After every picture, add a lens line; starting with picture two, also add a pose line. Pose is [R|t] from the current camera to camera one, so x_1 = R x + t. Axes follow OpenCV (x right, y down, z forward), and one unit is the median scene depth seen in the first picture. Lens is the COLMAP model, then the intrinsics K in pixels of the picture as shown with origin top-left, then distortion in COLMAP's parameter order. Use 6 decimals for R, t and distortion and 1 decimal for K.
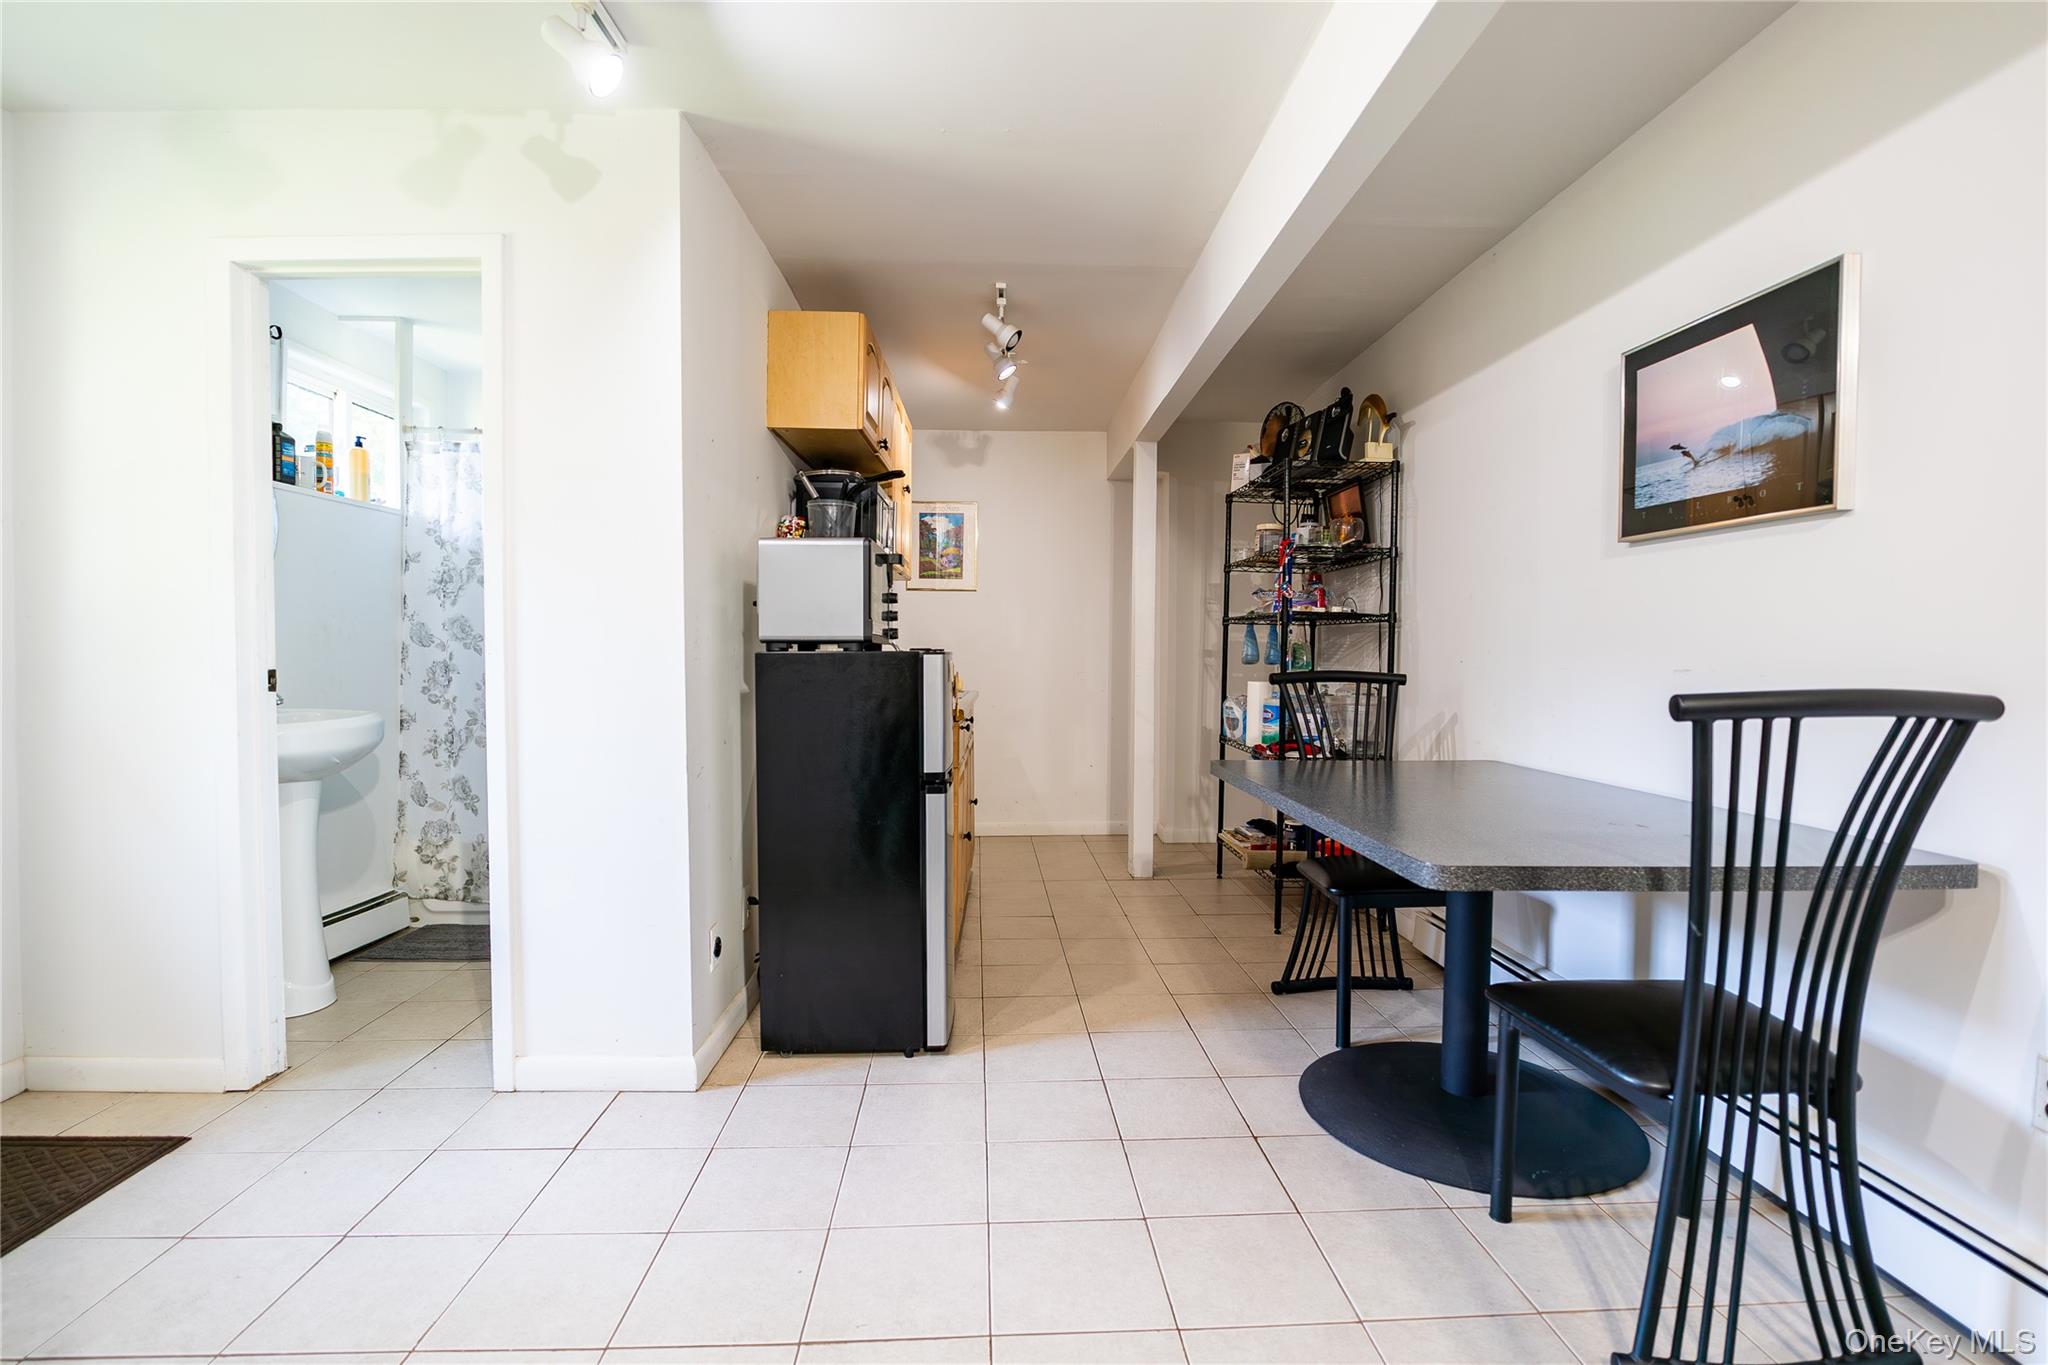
lens RADIAL K [[909.0, 0, 1005.5], [0, 909.0, 680.4], [0, 0, 1]] dist [-0.017870, 0.000327]
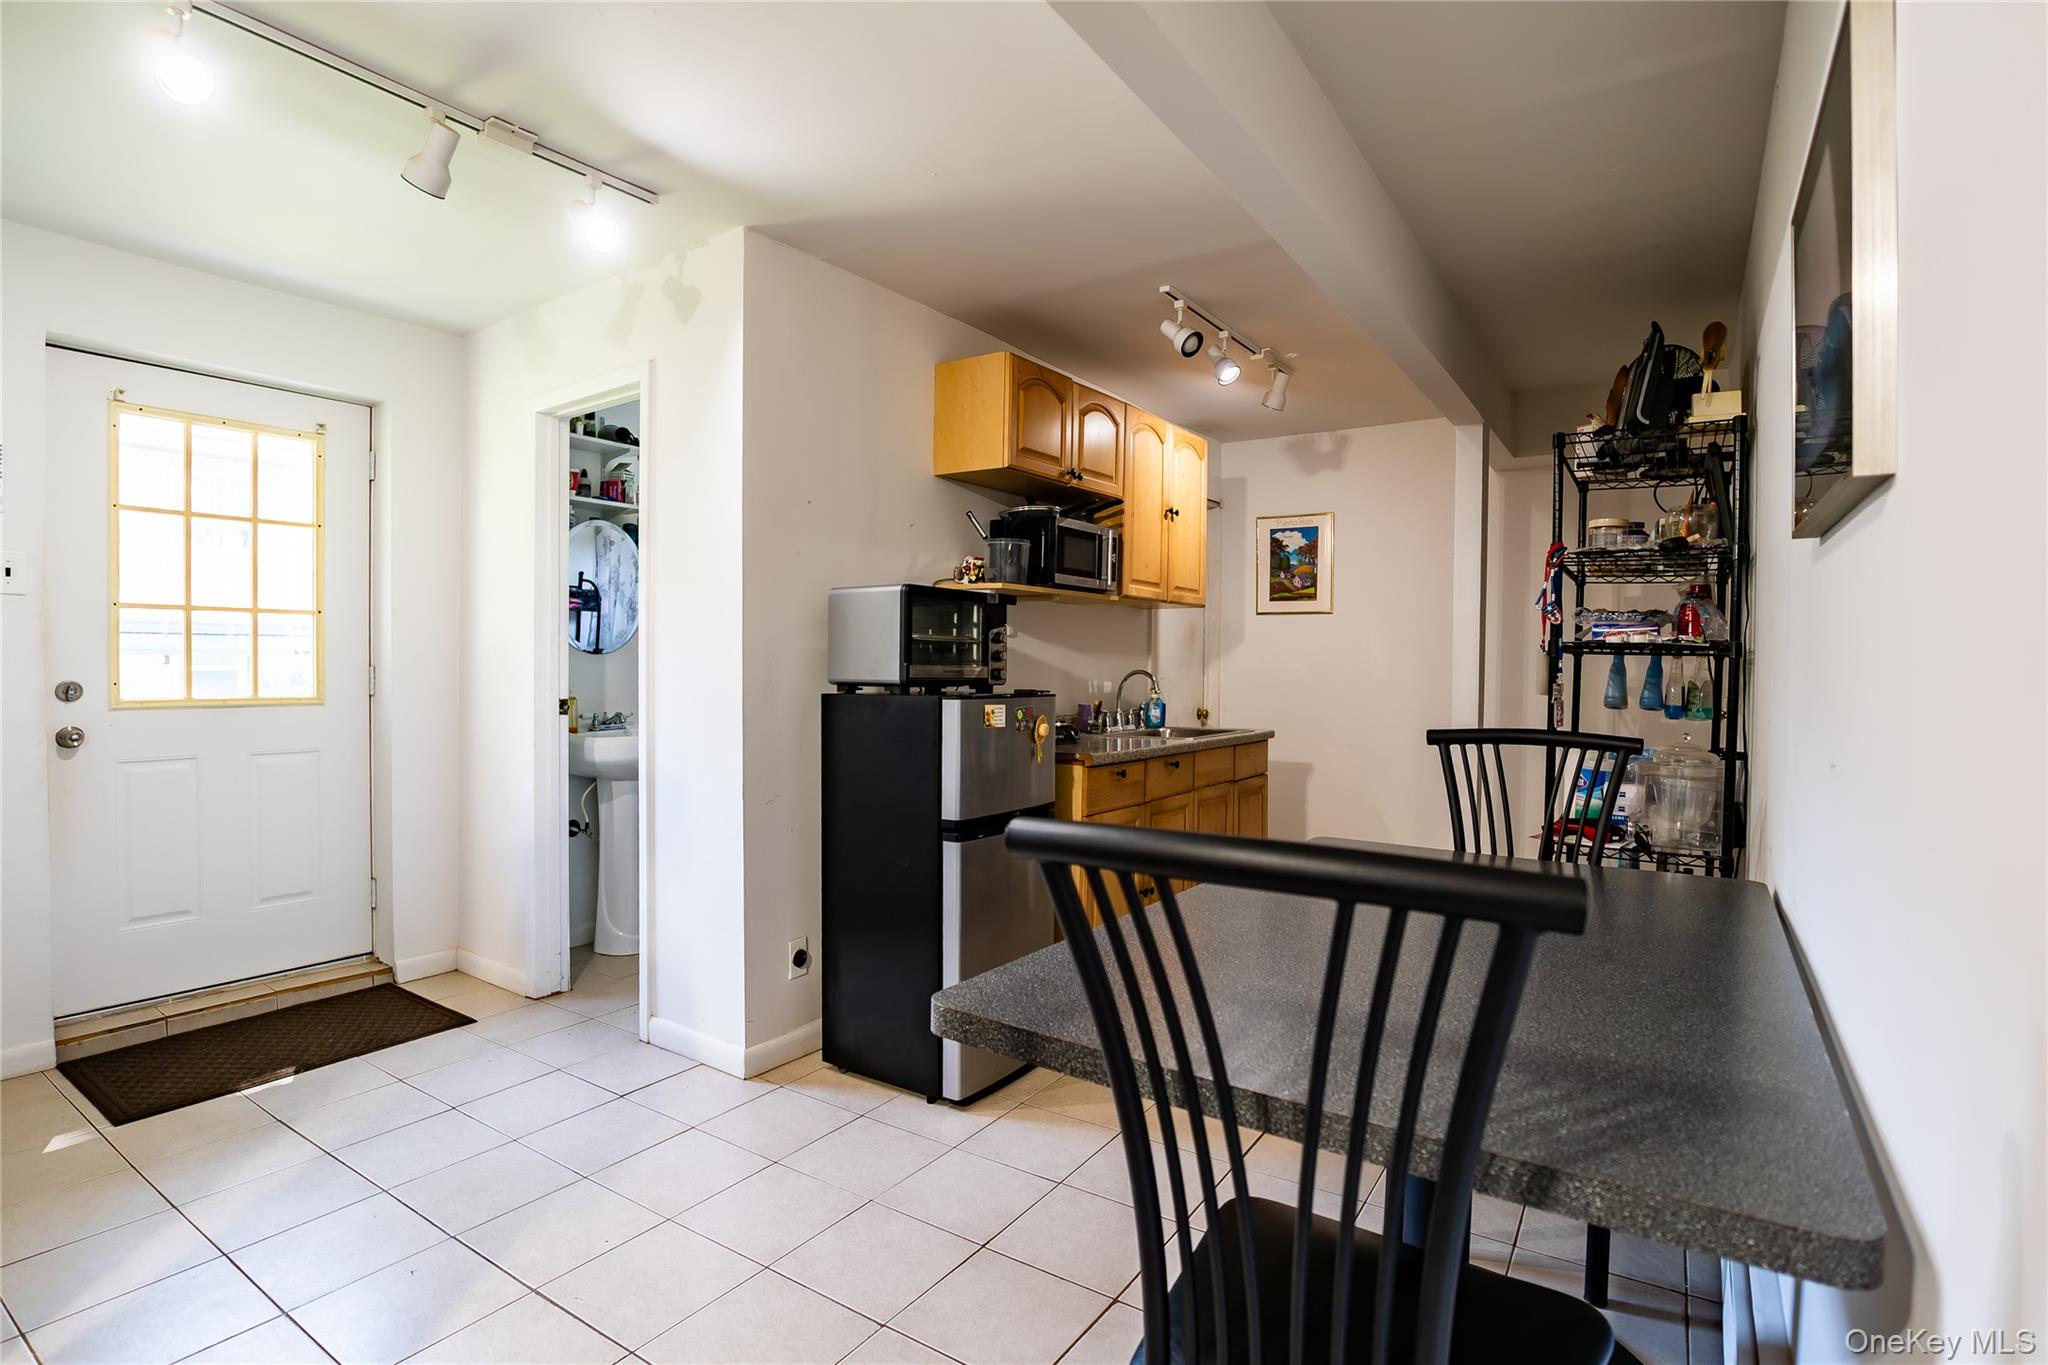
lens RADIAL K [[948.8, 0, 1024.0], [0, 948.8, 682.5], [0, 0, 1]] dist [-0.024455, 0.000940]
pose [[0.819008, 0.013928, -0.573613, 0.376723], [-0.023424, 0.999684, -0.009171, -0.025849], [0.573303, 0.020948, 0.819075, 0.133590]]
